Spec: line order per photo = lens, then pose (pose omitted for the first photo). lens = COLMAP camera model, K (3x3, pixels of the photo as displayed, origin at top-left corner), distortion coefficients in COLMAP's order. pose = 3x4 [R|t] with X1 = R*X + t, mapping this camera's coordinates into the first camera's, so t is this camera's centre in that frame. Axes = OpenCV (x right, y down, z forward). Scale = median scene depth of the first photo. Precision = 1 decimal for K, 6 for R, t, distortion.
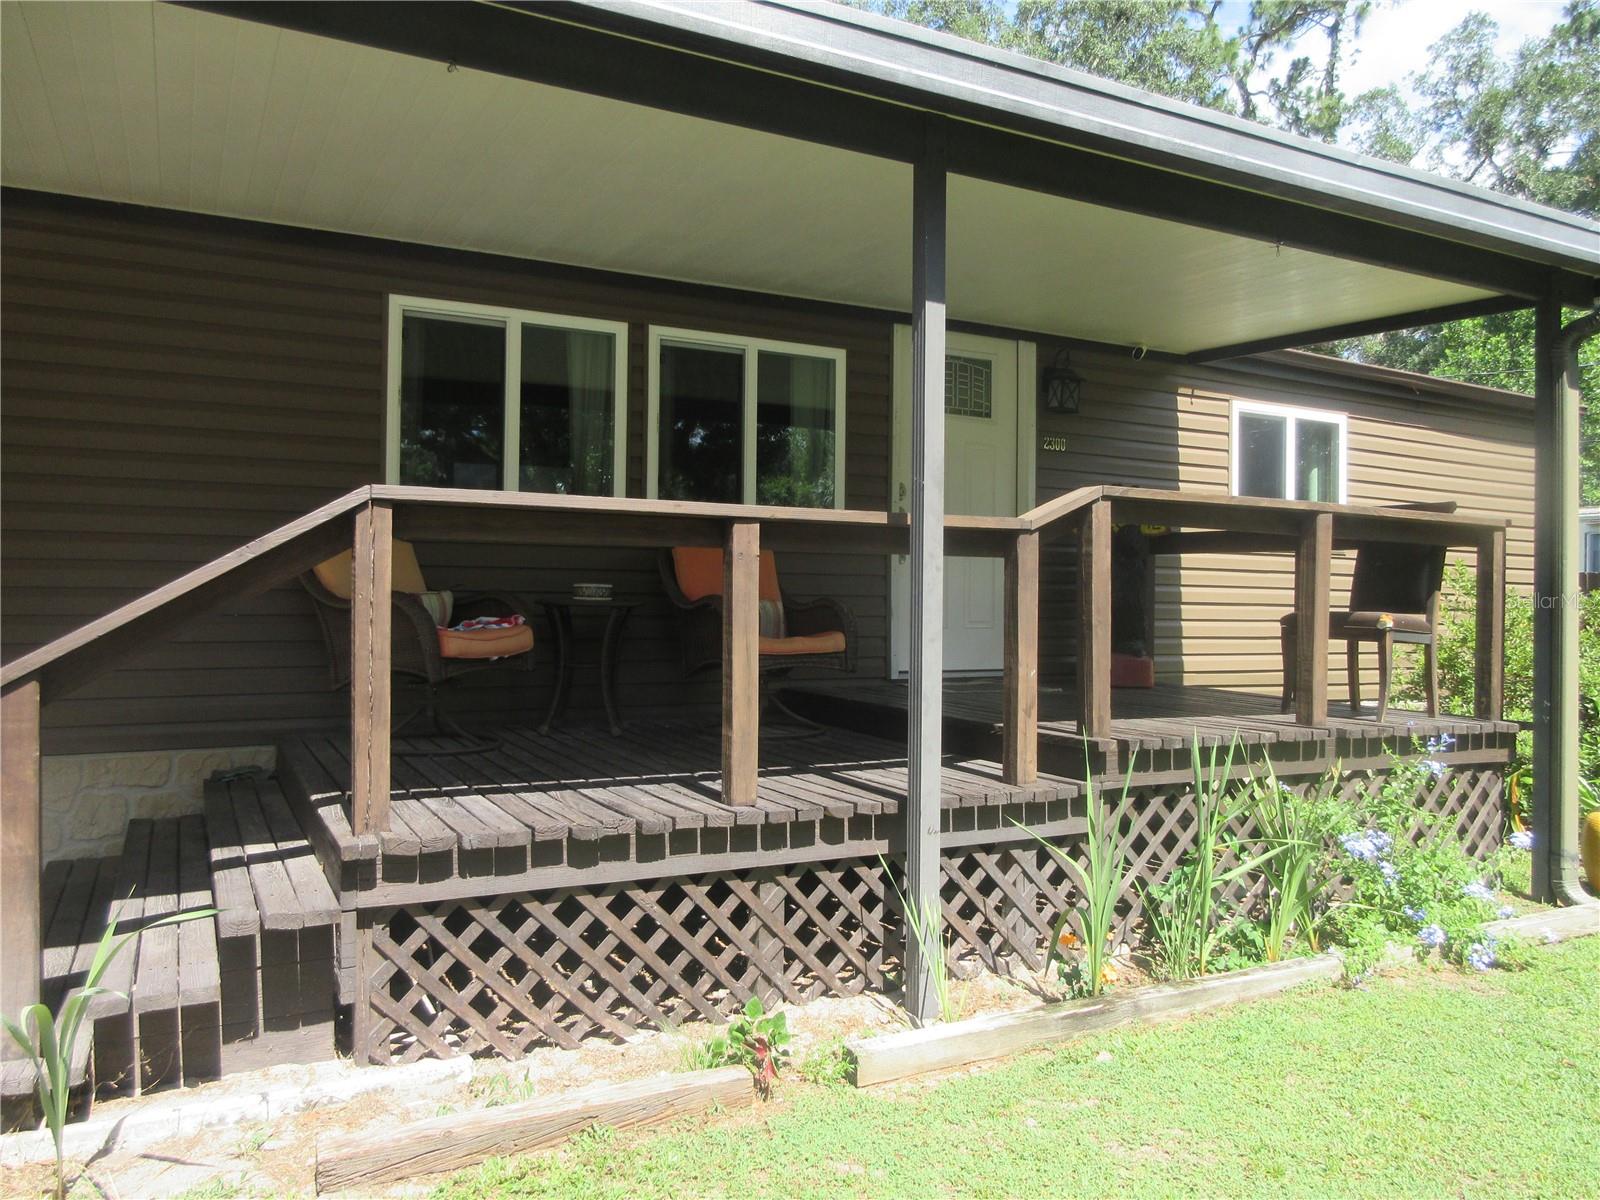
lens RADIAL K [[1161.3, 0, 800.0], [0, 1161.3, 600.0], [0, 0, 1]] dist [-0.004769, 0.006628]
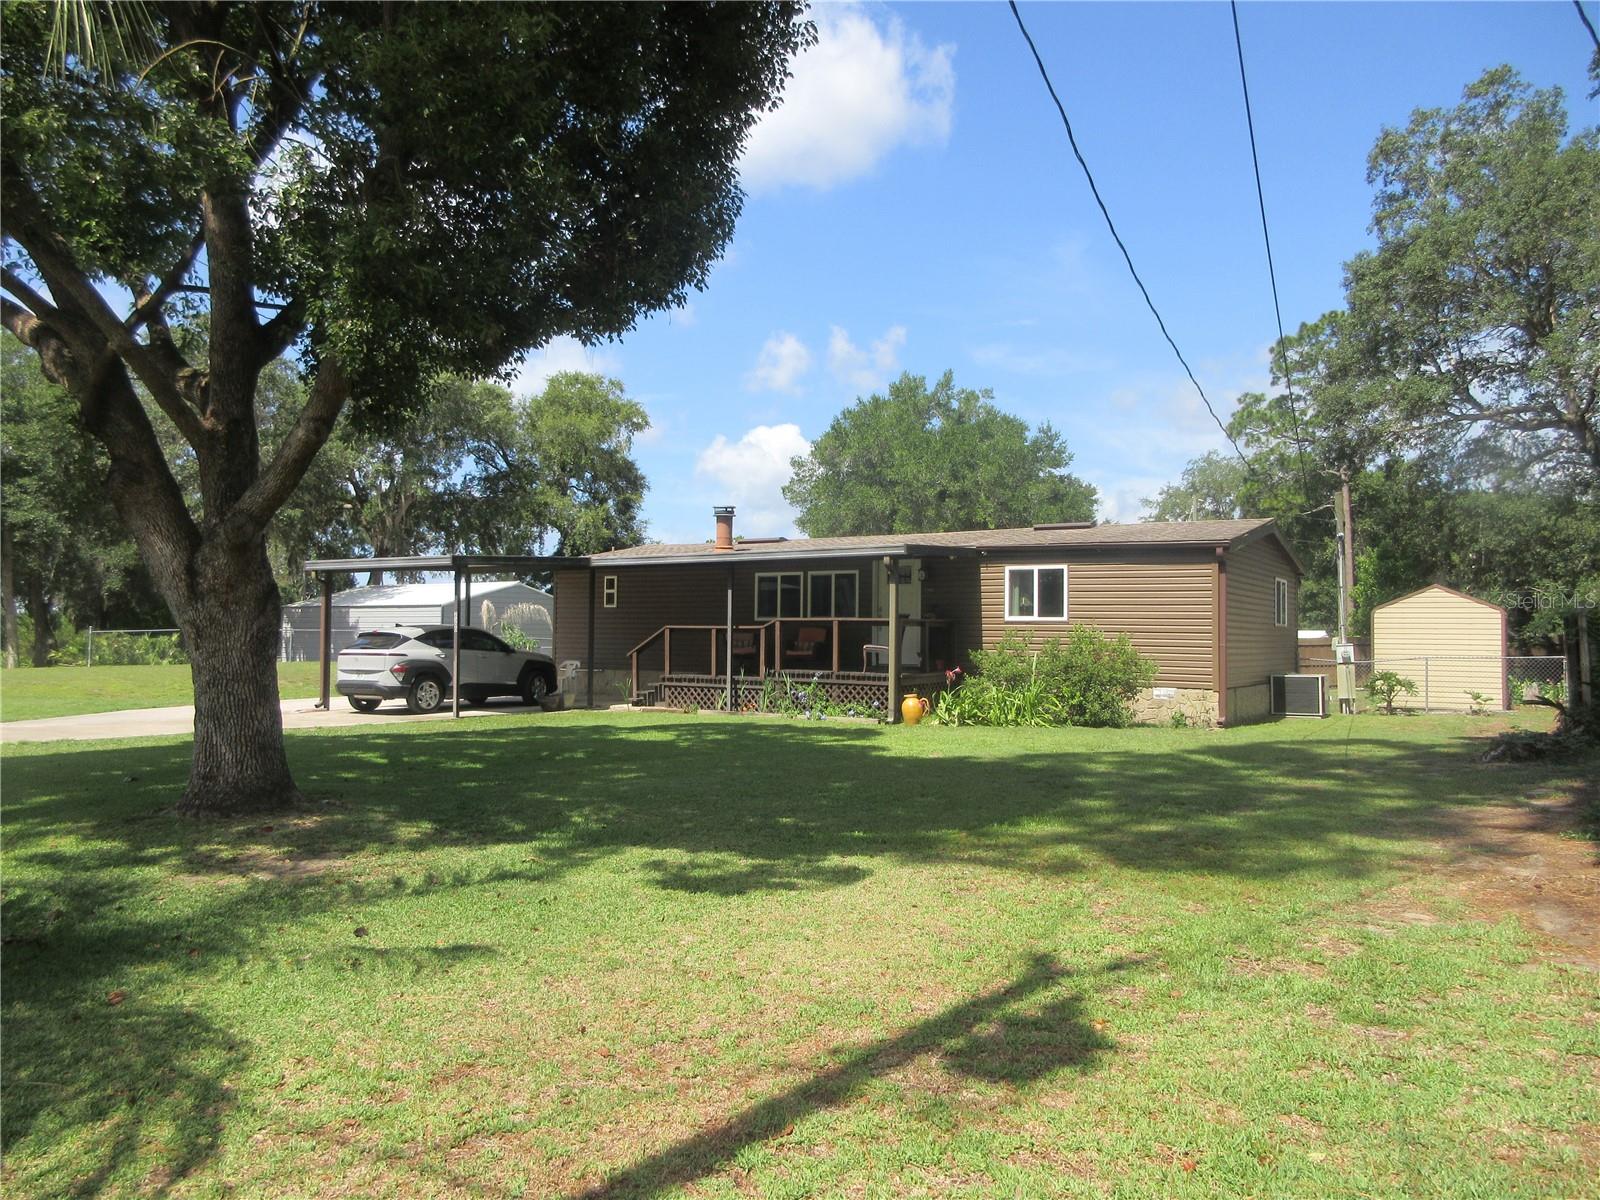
lens RADIAL K [[1161.4, 0, 800.0], [0, 1161.4, 600.0], [0, 0, 1]] dist [-0.017795, 0.000316]
pose [[0.500898, -0.035917, -0.864761, 5.352629], [-0.002477, 0.999075, -0.042931, 0.042155], [0.865503, 0.023646, 0.500345, -1.596798]]
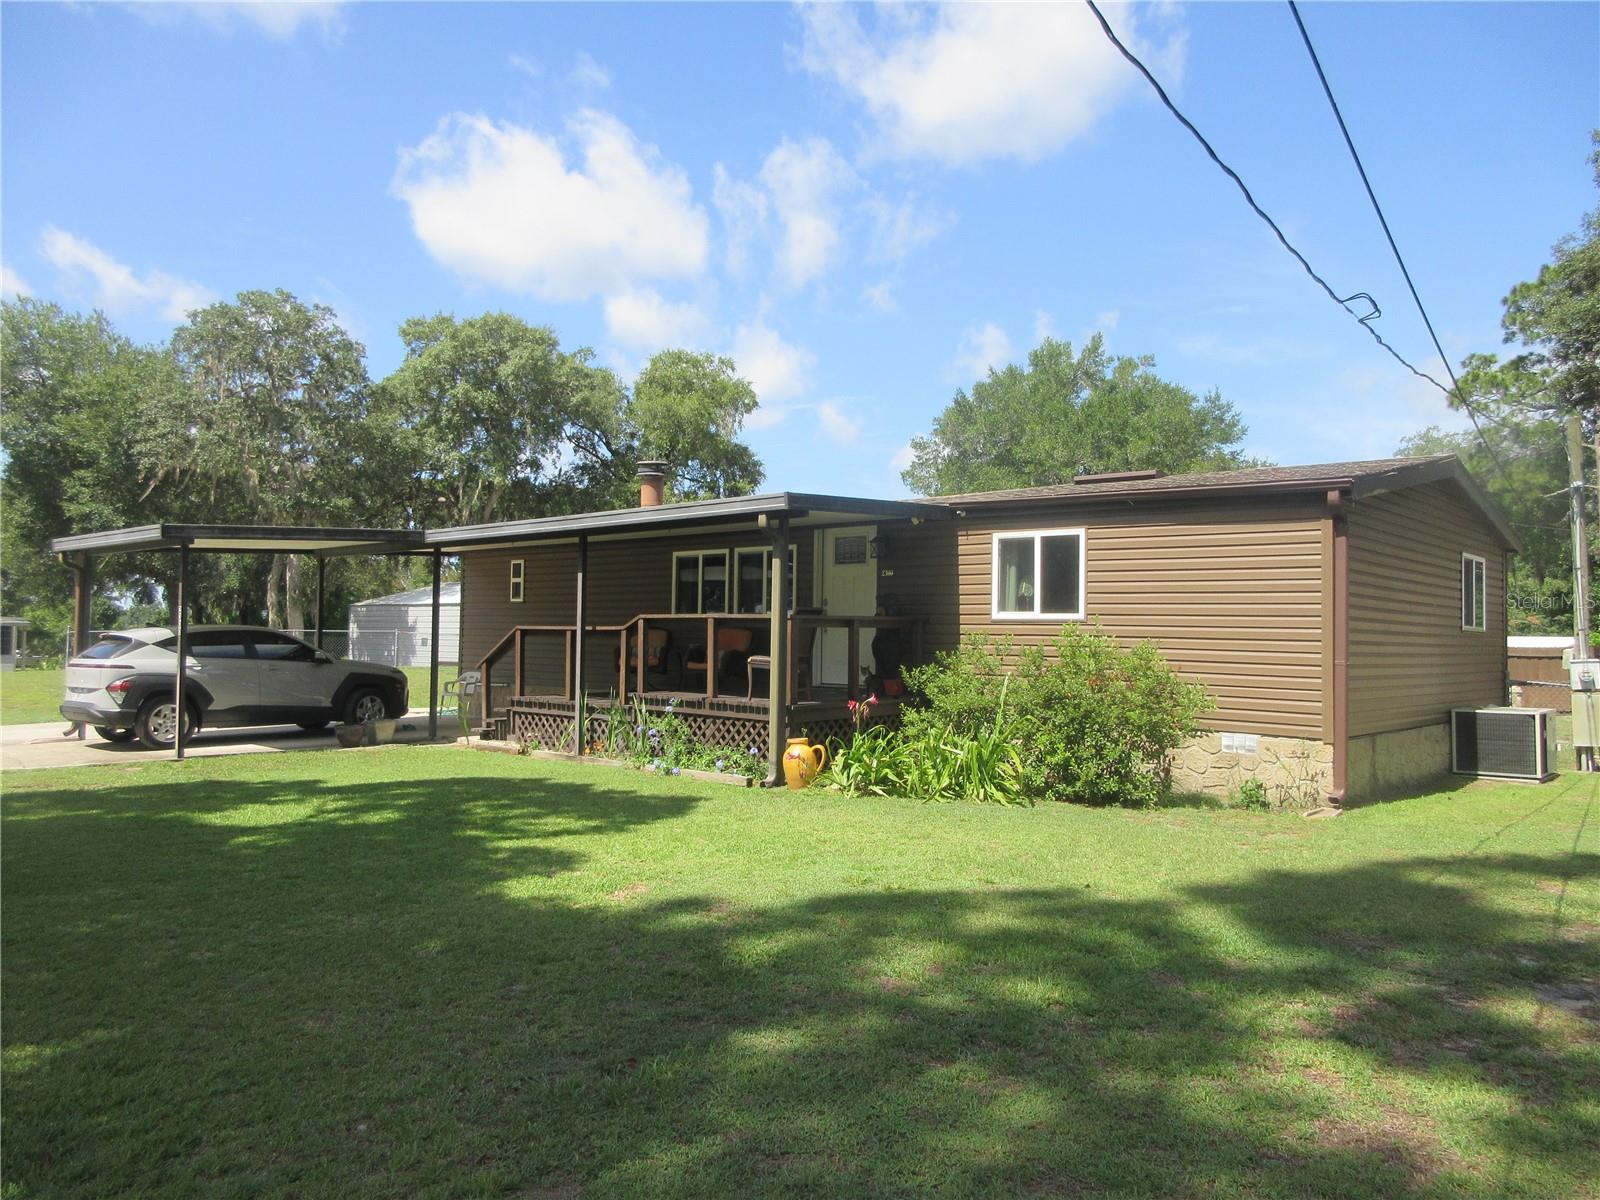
lens RADIAL K [[1161.3, 0, 800.0], [0, 1161.3, 600.0], [0, 0, 1]] dist [-0.004769, 0.006628]
pose [[0.351421, -0.036936, -0.935489, 4.075594], [-0.008075, 0.999065, -0.042480, -0.005347], [0.936183, 0.022483, 0.350794, 0.339162]]
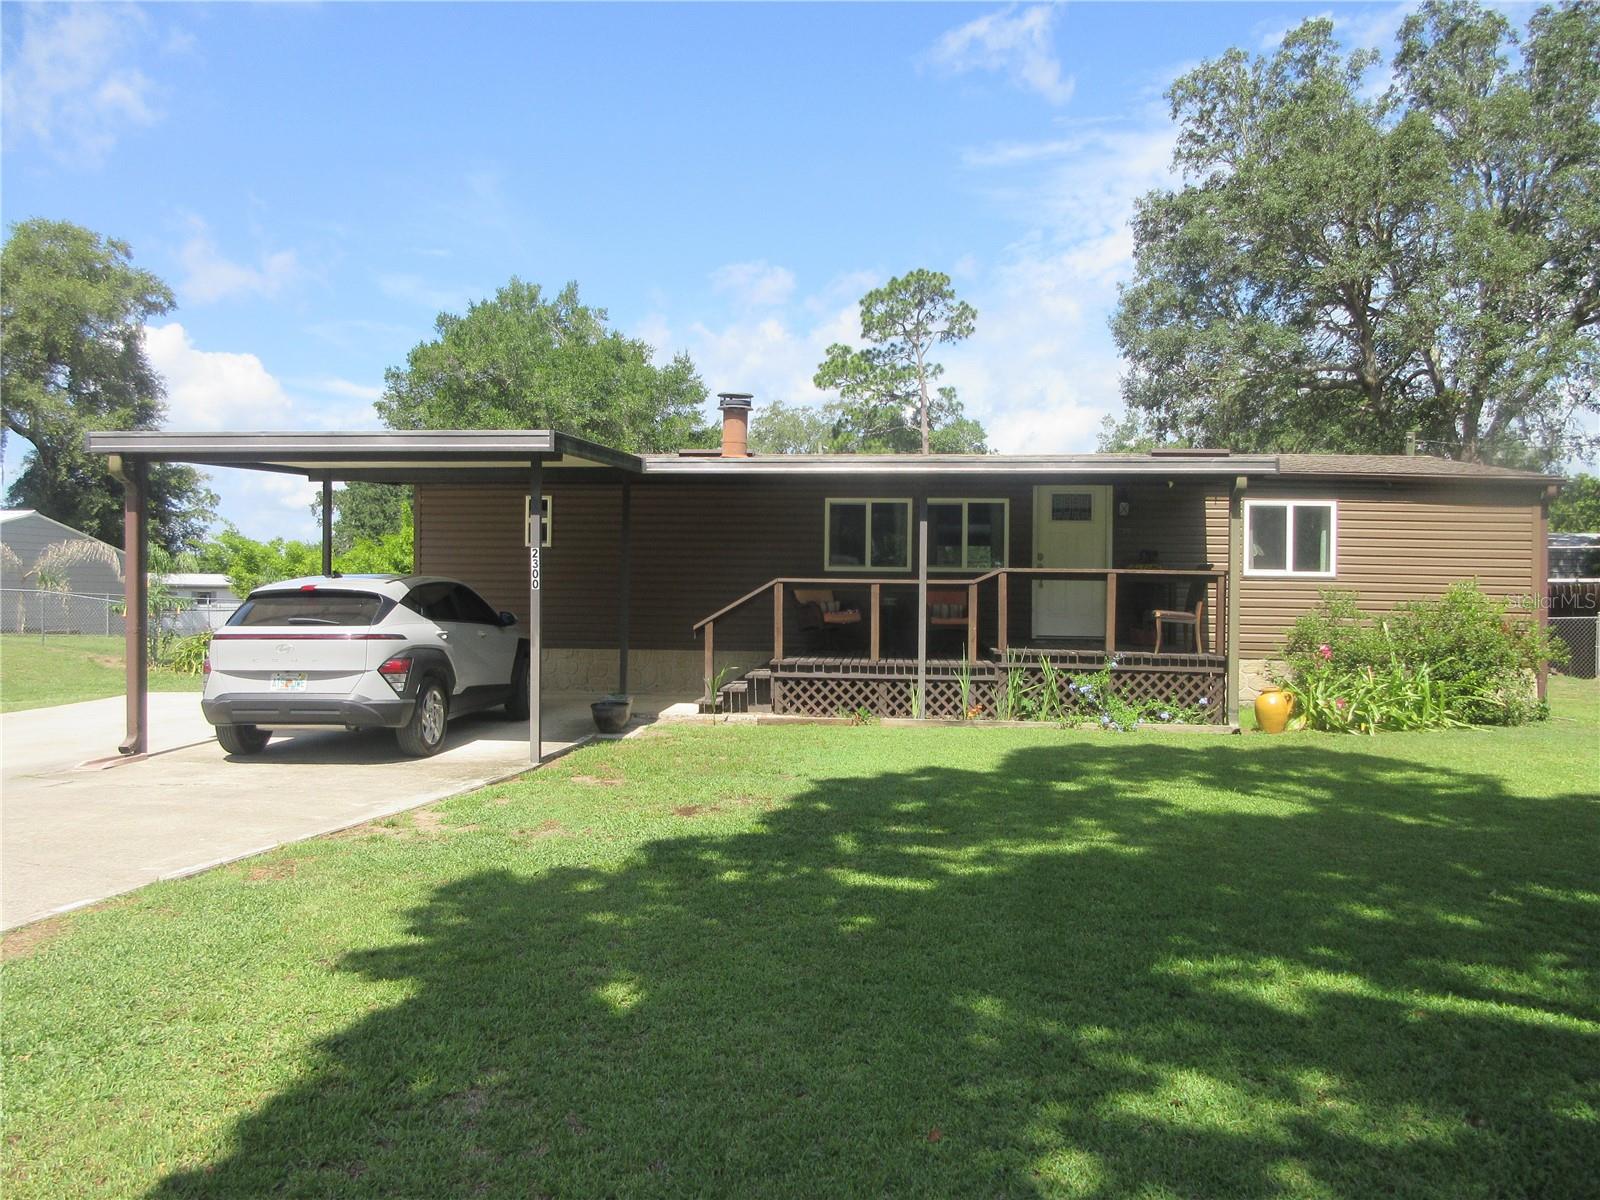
lens RADIAL K [[1161.4, 0, 800.0], [0, 1161.4, 600.0], [0, 0, 1]] dist [-0.017795, 0.000316]
pose [[0.842463, 0.001364, -0.538752, 1.736943], [-0.001431, 0.999999, 0.000294, -0.016718], [0.538752, 0.000523, 0.842464, -2.218092]]
